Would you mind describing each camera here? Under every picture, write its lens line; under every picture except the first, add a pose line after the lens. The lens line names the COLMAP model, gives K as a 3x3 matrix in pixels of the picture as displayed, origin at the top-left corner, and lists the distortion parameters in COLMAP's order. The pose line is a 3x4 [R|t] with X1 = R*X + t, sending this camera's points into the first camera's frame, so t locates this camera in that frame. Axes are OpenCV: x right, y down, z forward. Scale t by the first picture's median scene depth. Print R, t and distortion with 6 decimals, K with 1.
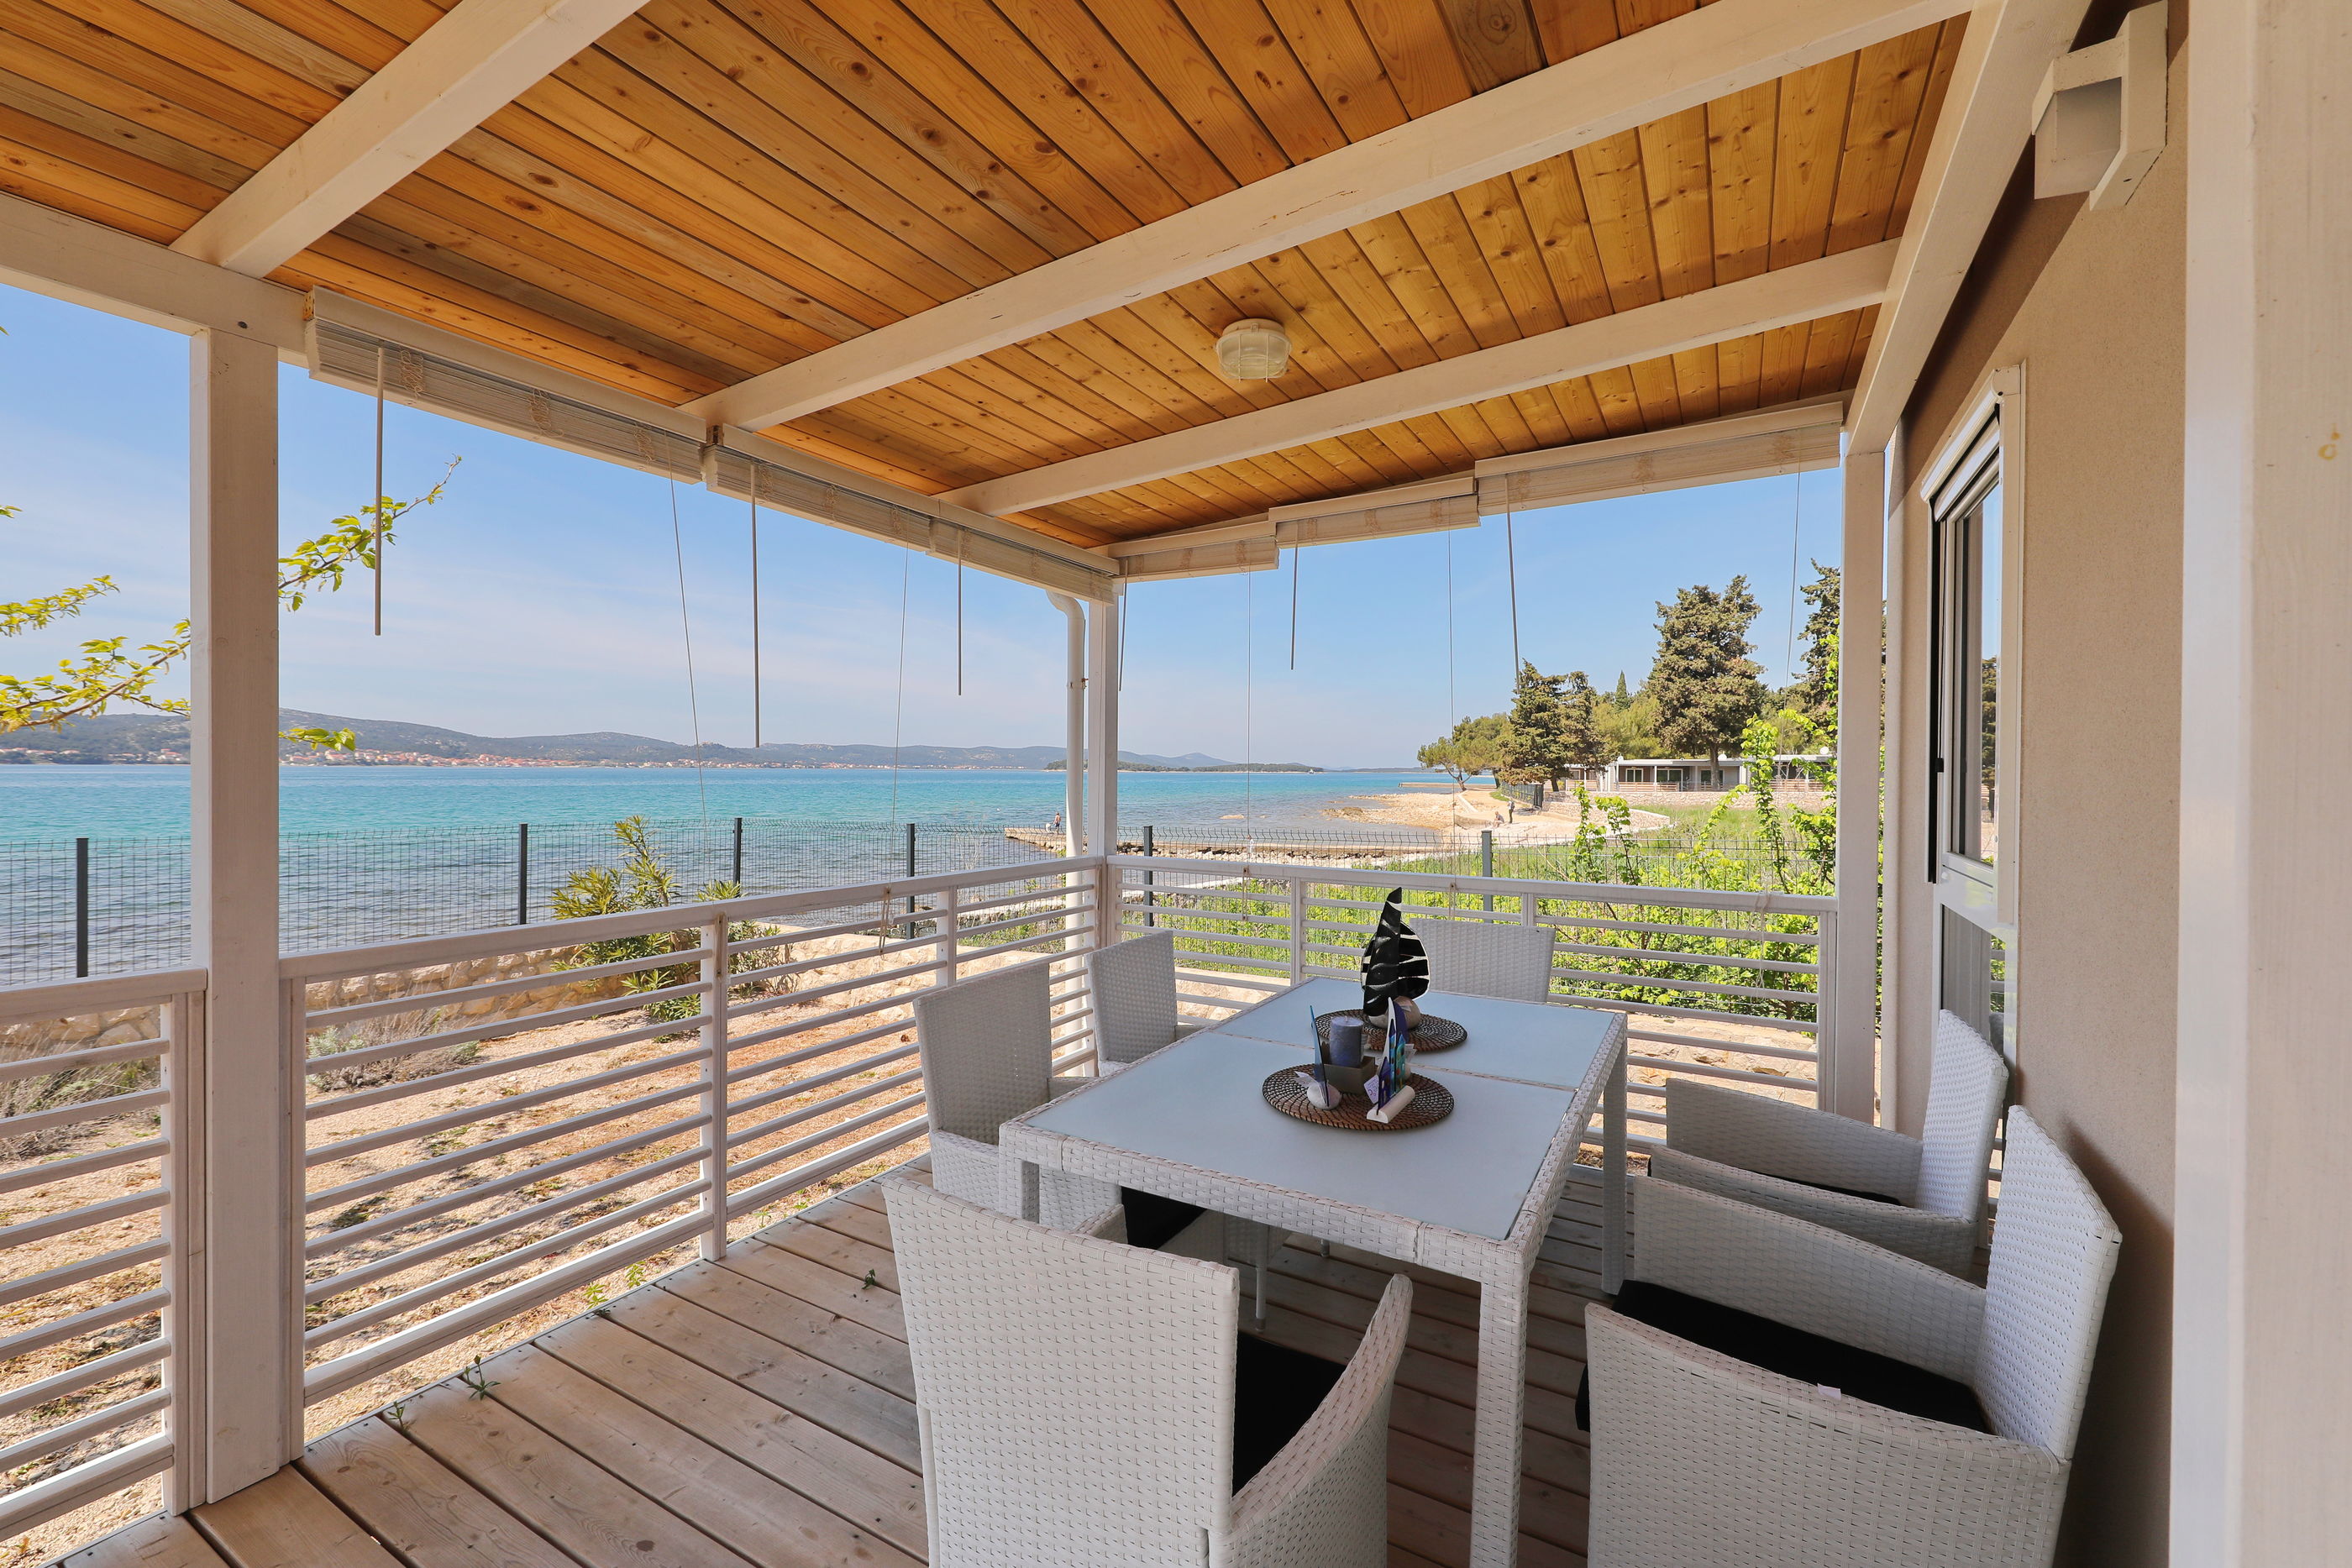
lens RADIAL K [[971.9, 0, 1176.1], [0, 971.9, 782.8], [0, 0, 1]] dist [0.001544, -0.000136]
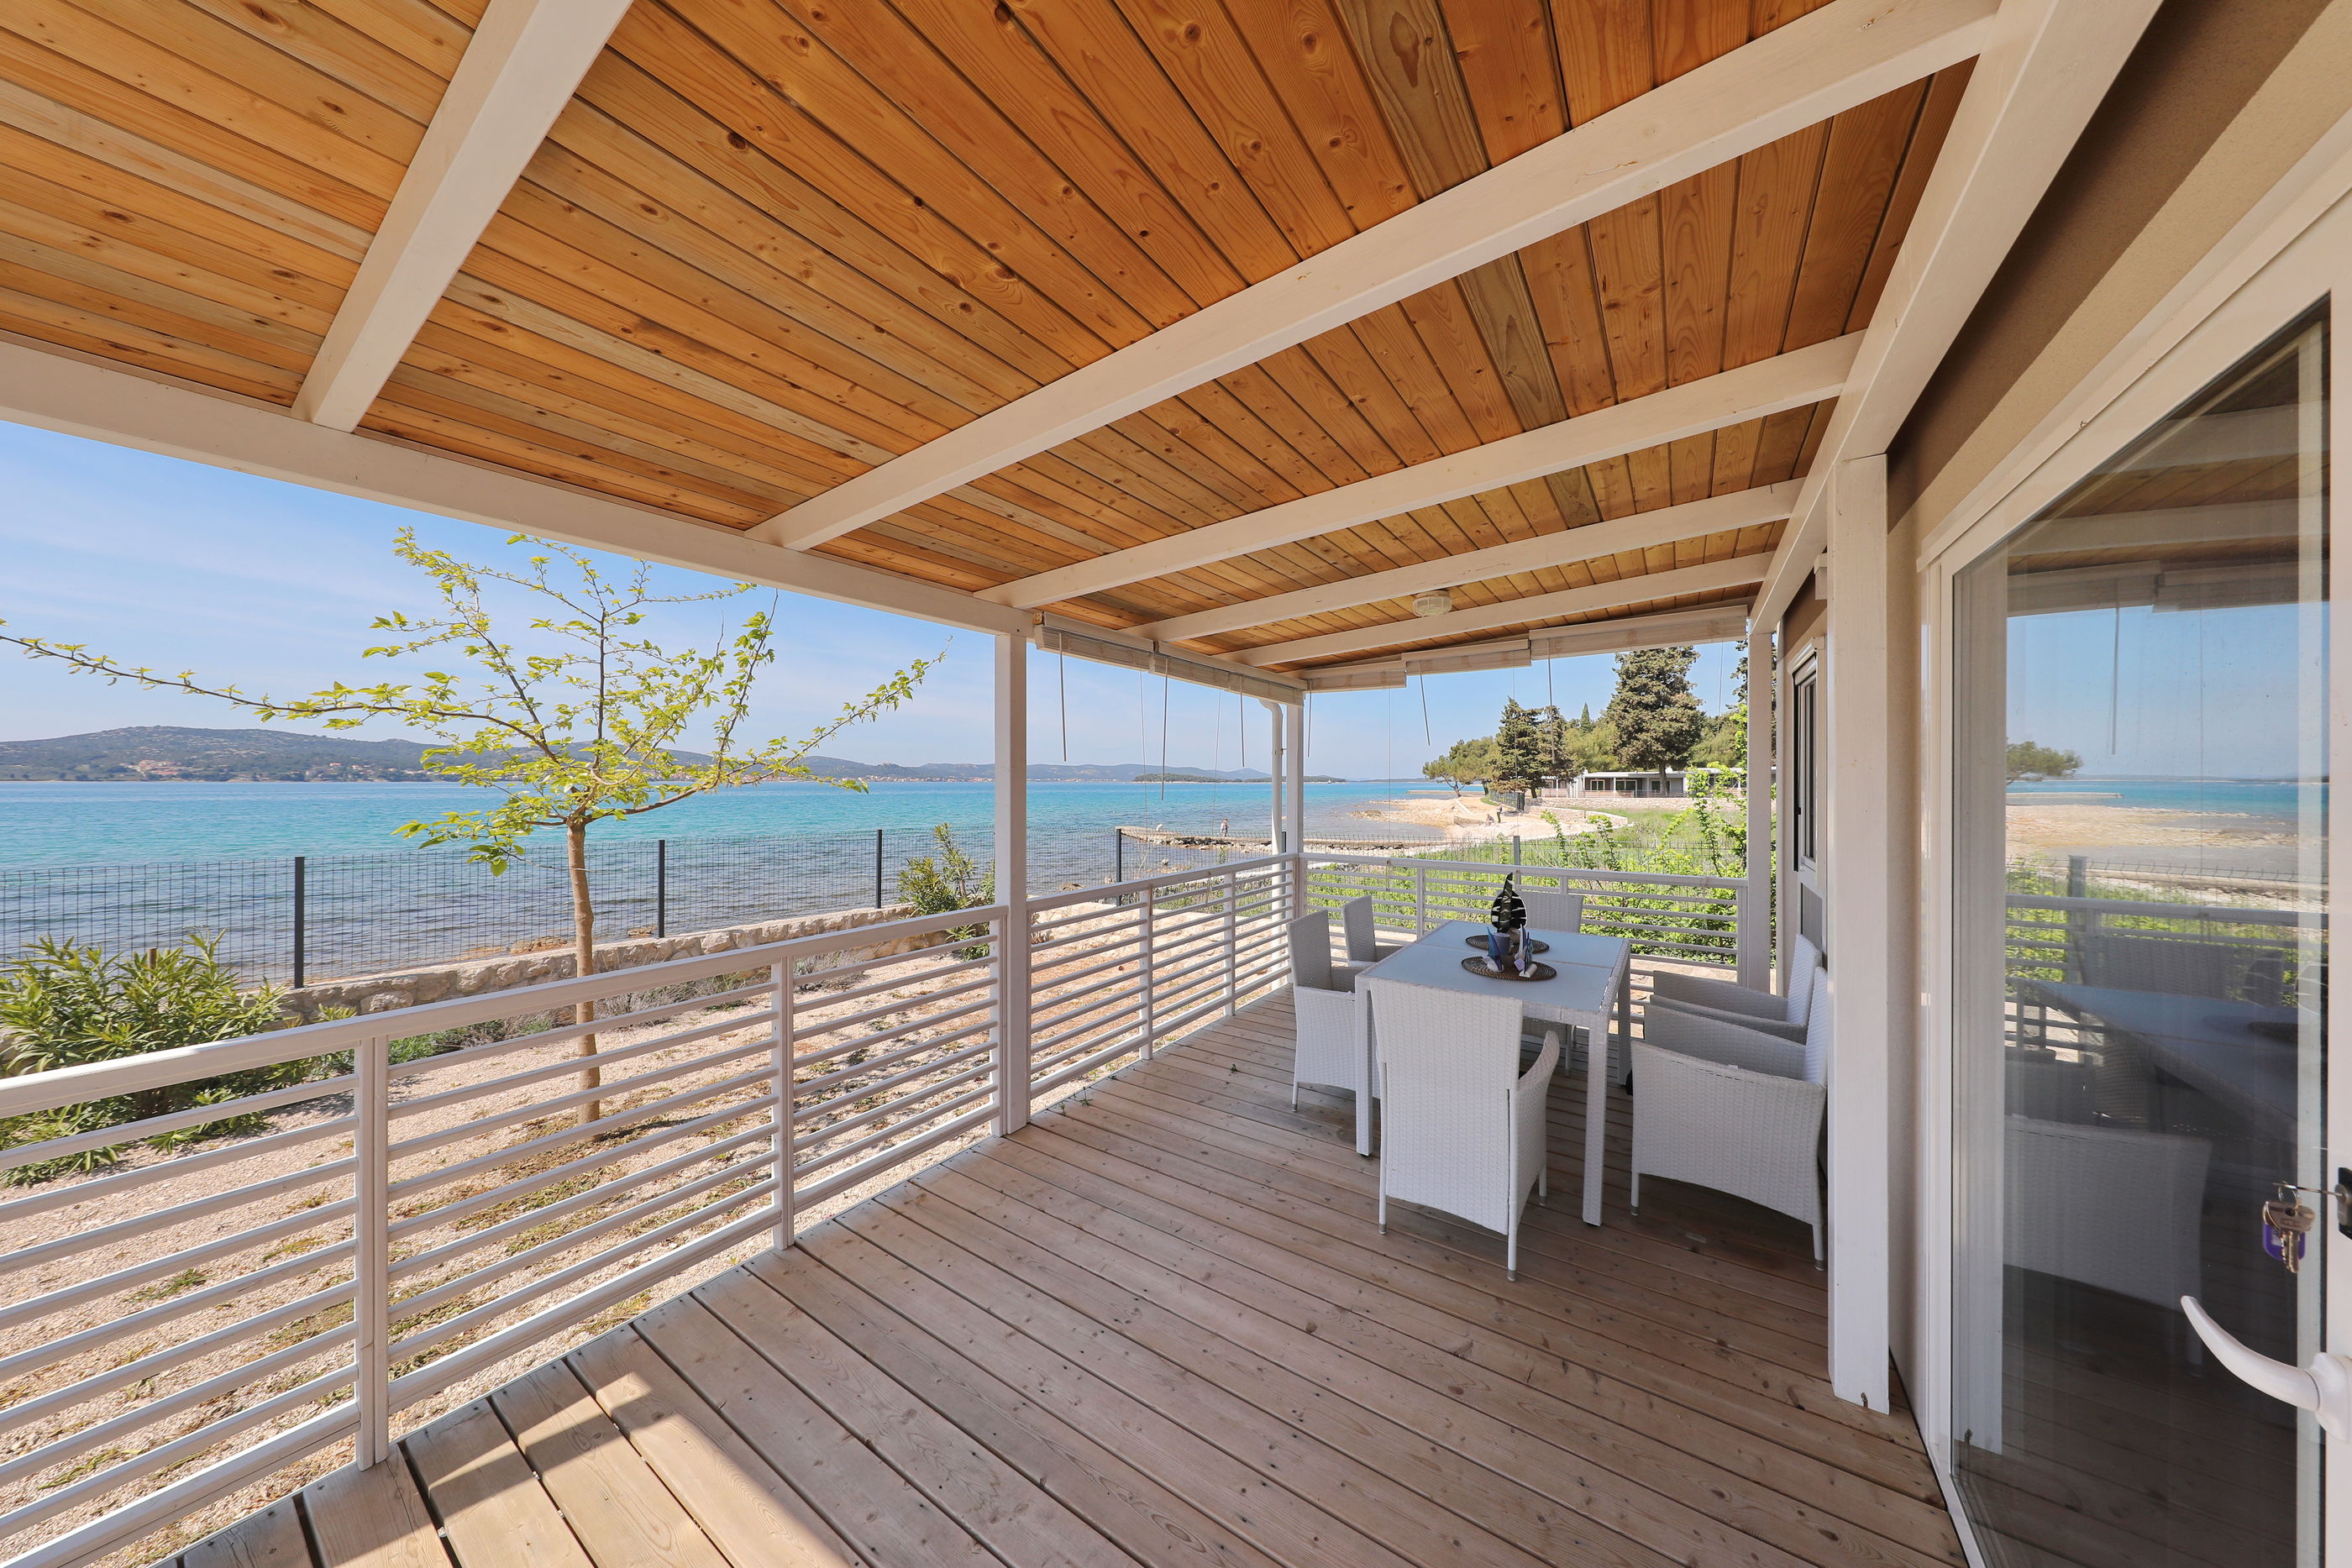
lens RADIAL K [[738.5, 0, 1174.9], [0, 738.5, 785.8], [0, 0, 1]] dist [0.001949, -0.000110]
pose [[0.997028, -0.005544, -0.076838, -0.173305], [0.004977, 0.999959, -0.007574, -0.031447], [0.076876, 0.007169, 0.997015, -0.286686]]
